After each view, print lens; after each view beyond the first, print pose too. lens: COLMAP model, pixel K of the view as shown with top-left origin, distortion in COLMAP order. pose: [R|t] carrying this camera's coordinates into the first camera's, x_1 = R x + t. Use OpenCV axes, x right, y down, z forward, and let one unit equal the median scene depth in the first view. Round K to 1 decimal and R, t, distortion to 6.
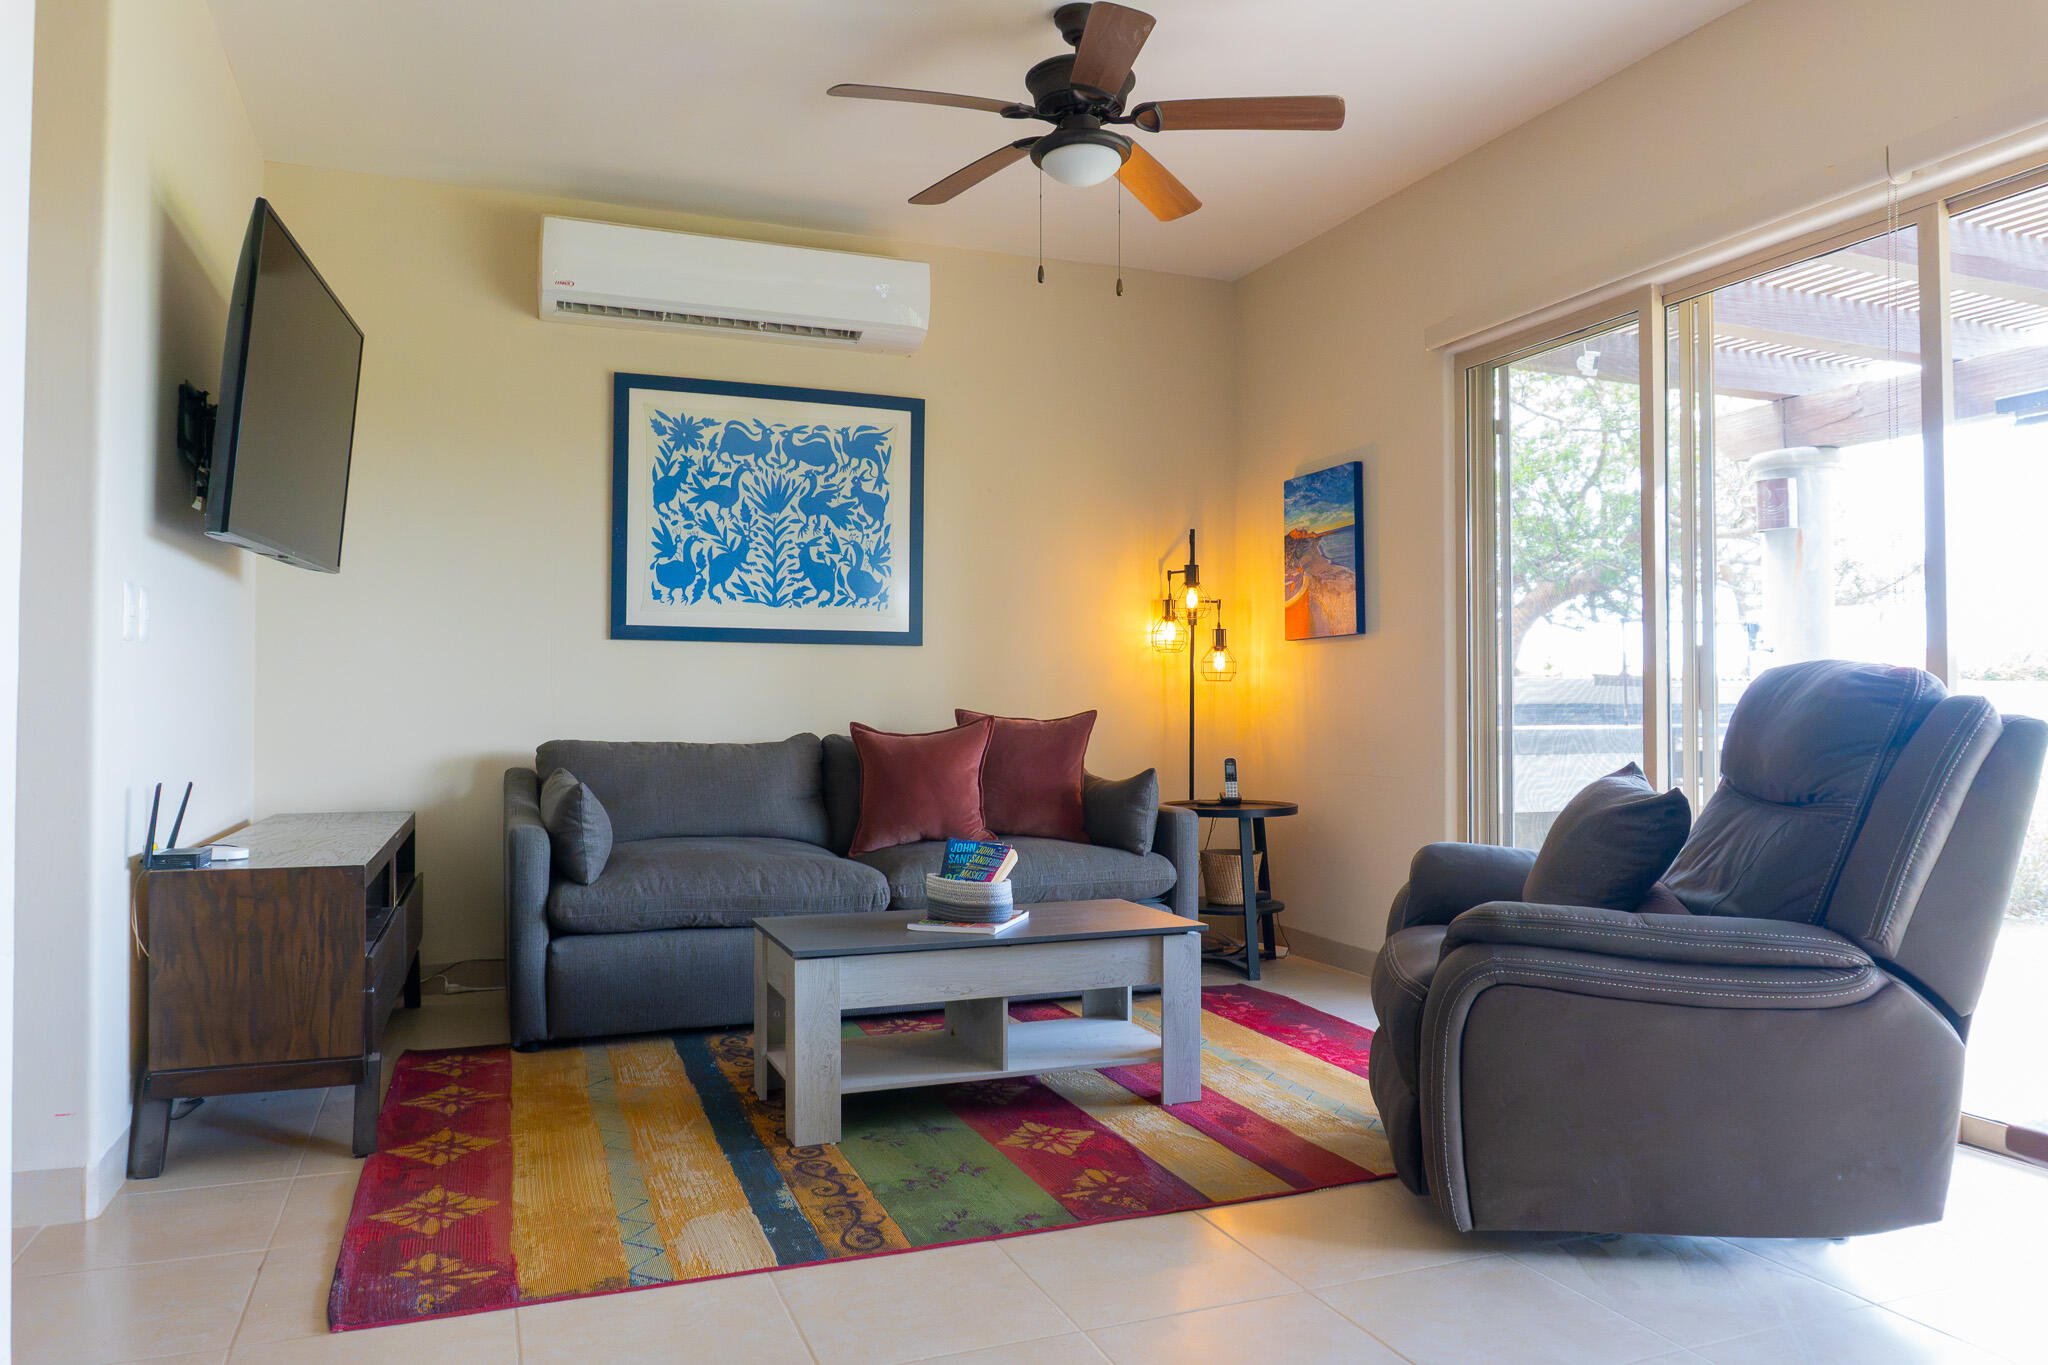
lens RADIAL K [[1370.5, 0, 1002.5], [0, 1370.5, 689.8], [0, 0, 1]] dist [-0.022255, -0.004182]
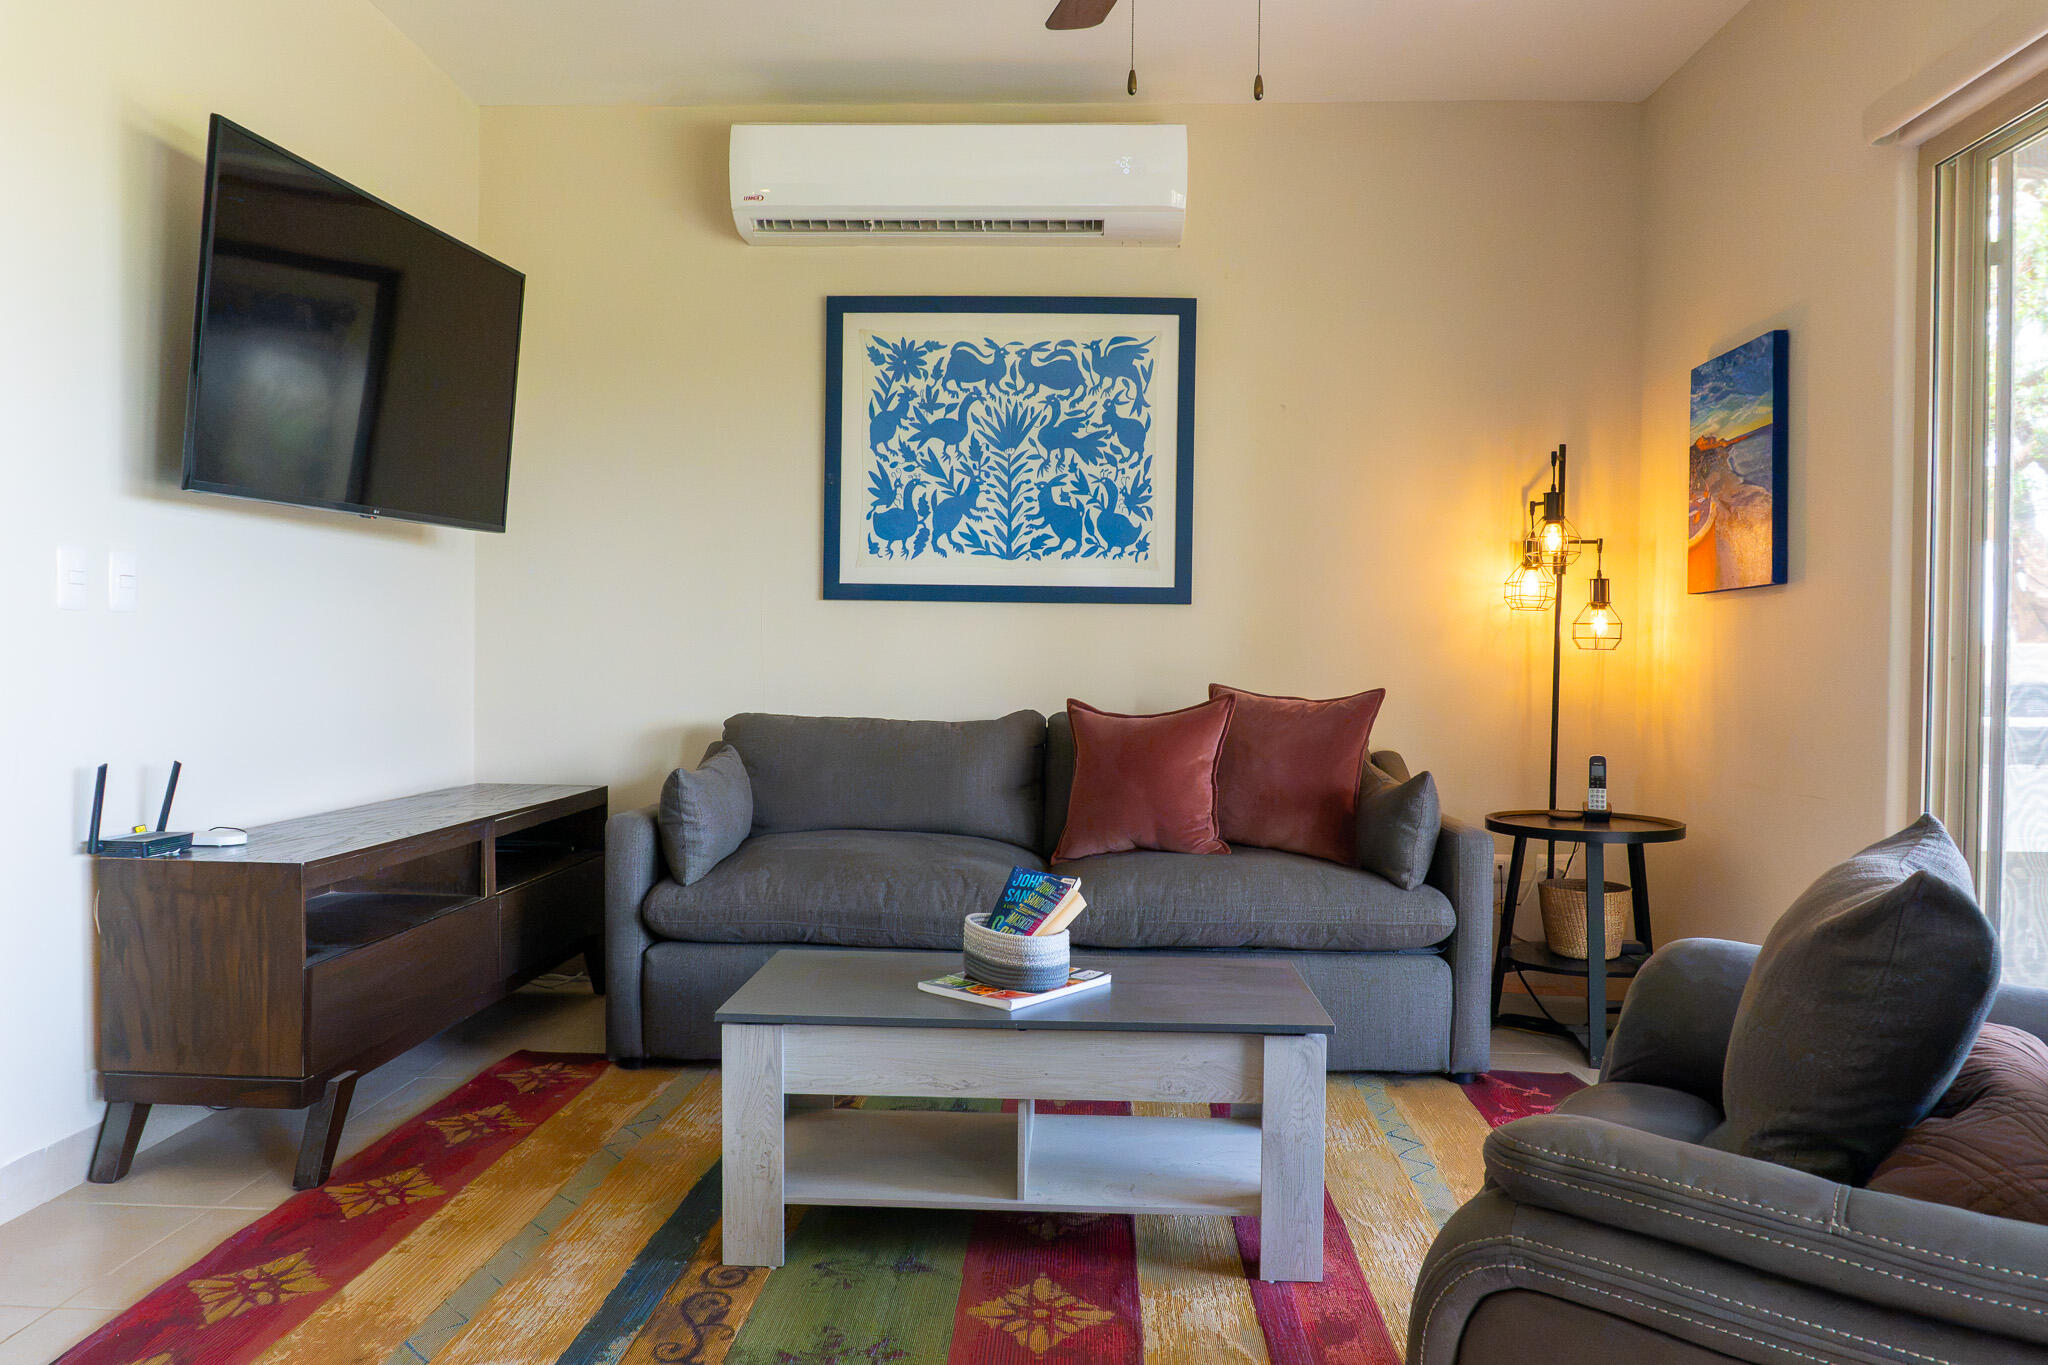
lens RADIAL K [[1370.5, 0, 1045.1], [0, 1370.5, 691.3], [0, 0, 1]] dist [-0.022255, -0.004182]
pose [[0.921163, 0.018648, -0.388731, 0.201388], [-0.004974, 0.999334, 0.036152, -0.010777], [0.389146, -0.031368, 0.920642, 0.245580]]
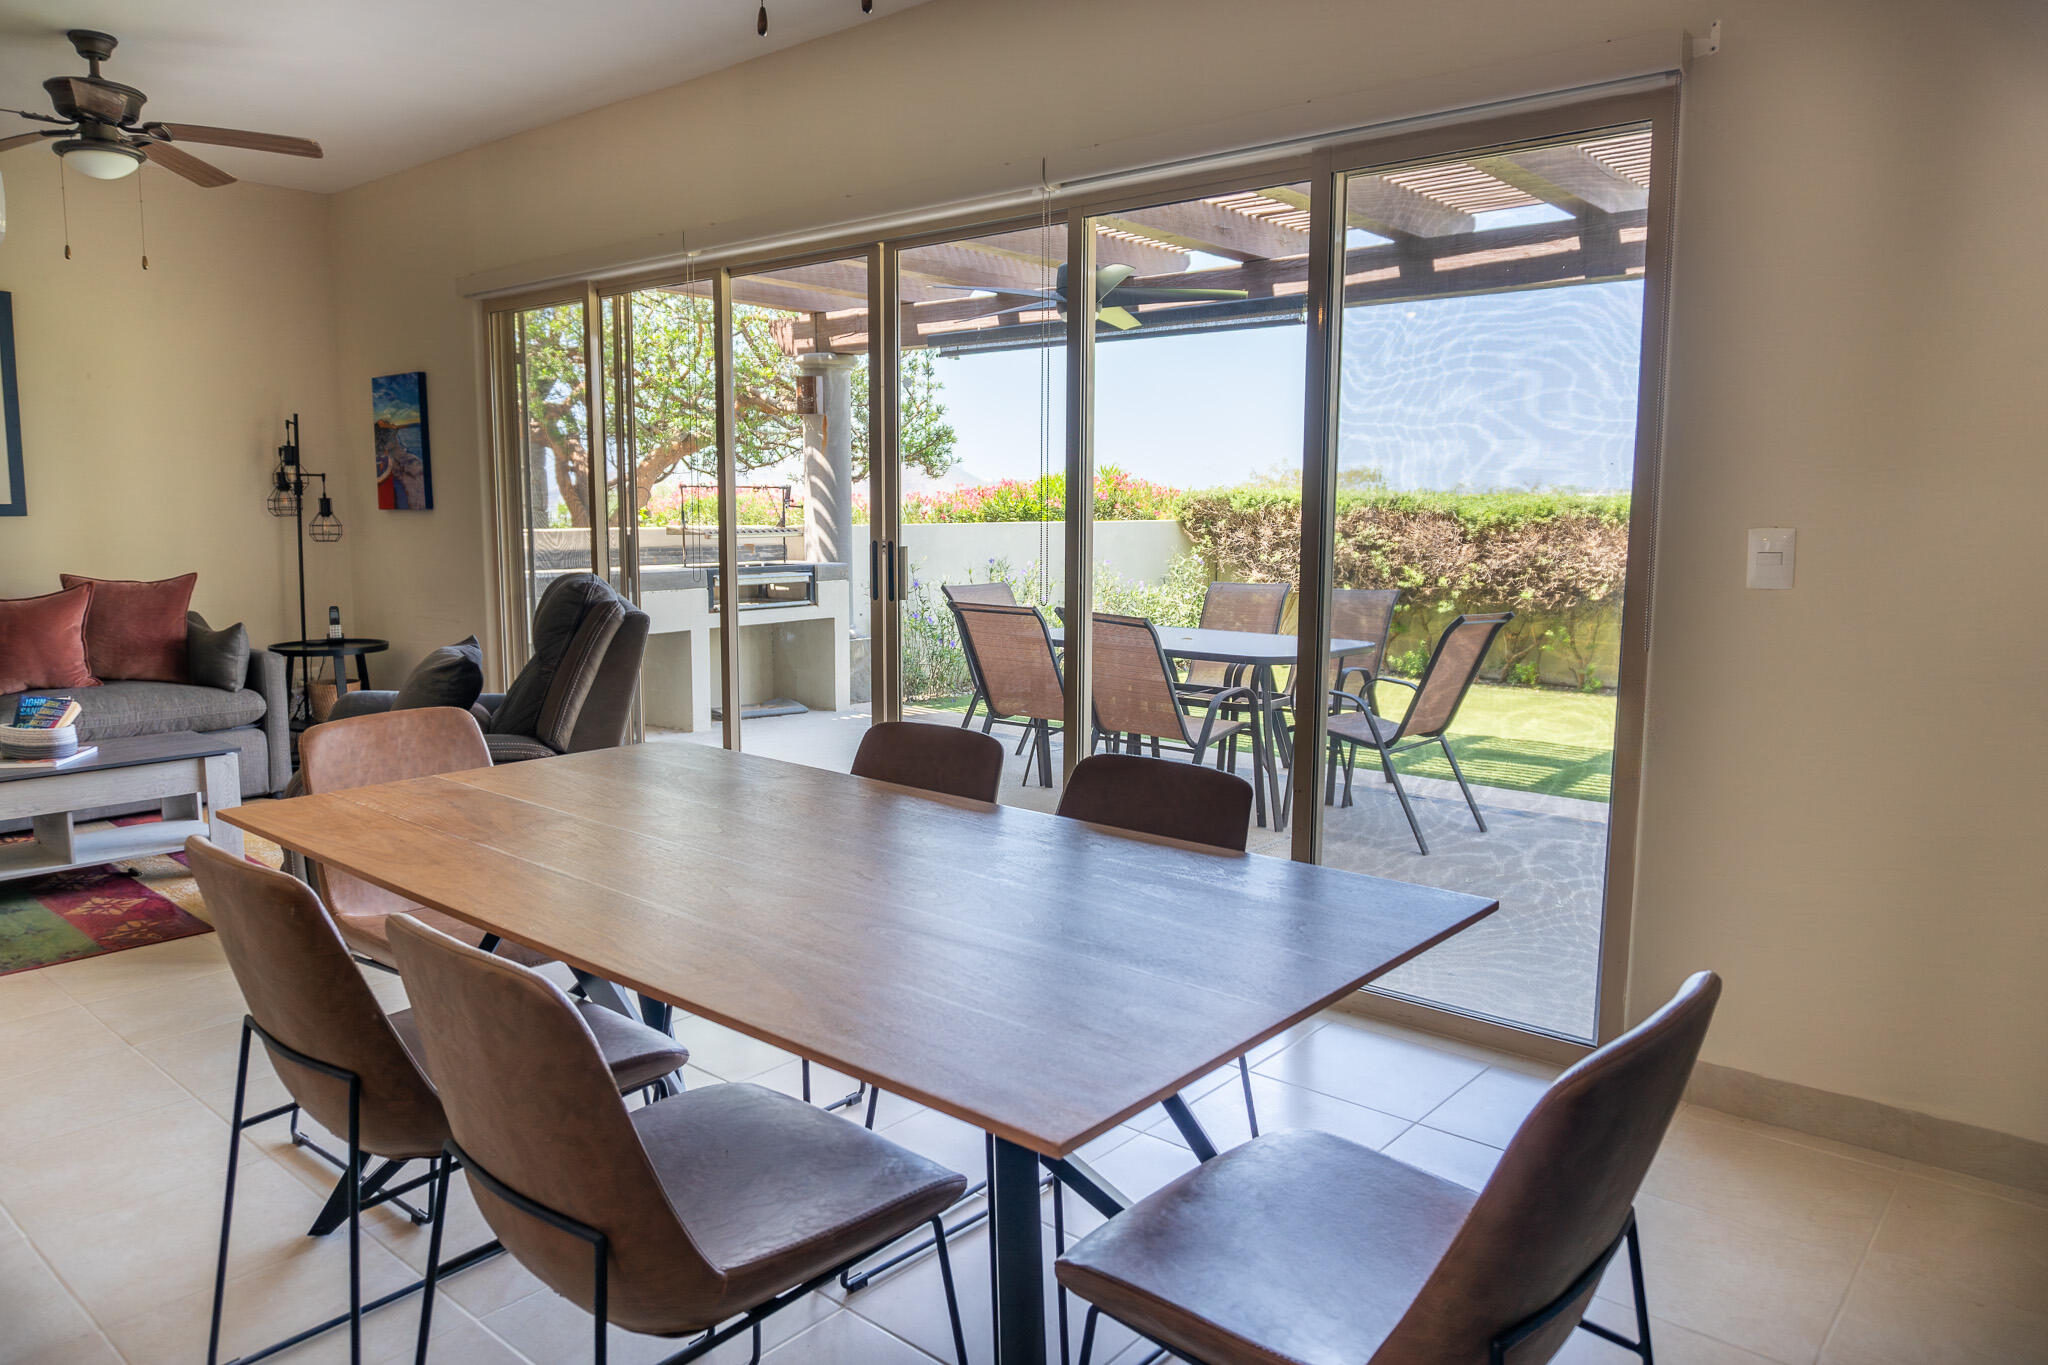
lens RADIAL K [[1370.5, 0, 1016.6], [0, 1370.5, 689.3], [0, 0, 1]] dist [-0.022255, -0.004182]
pose [[0.880440, -0.057497, 0.470658, 0.143451], [-0.015573, 0.988578, 0.149901, -0.079021], [-0.473901, -0.139308, 0.869489, -0.422833]]
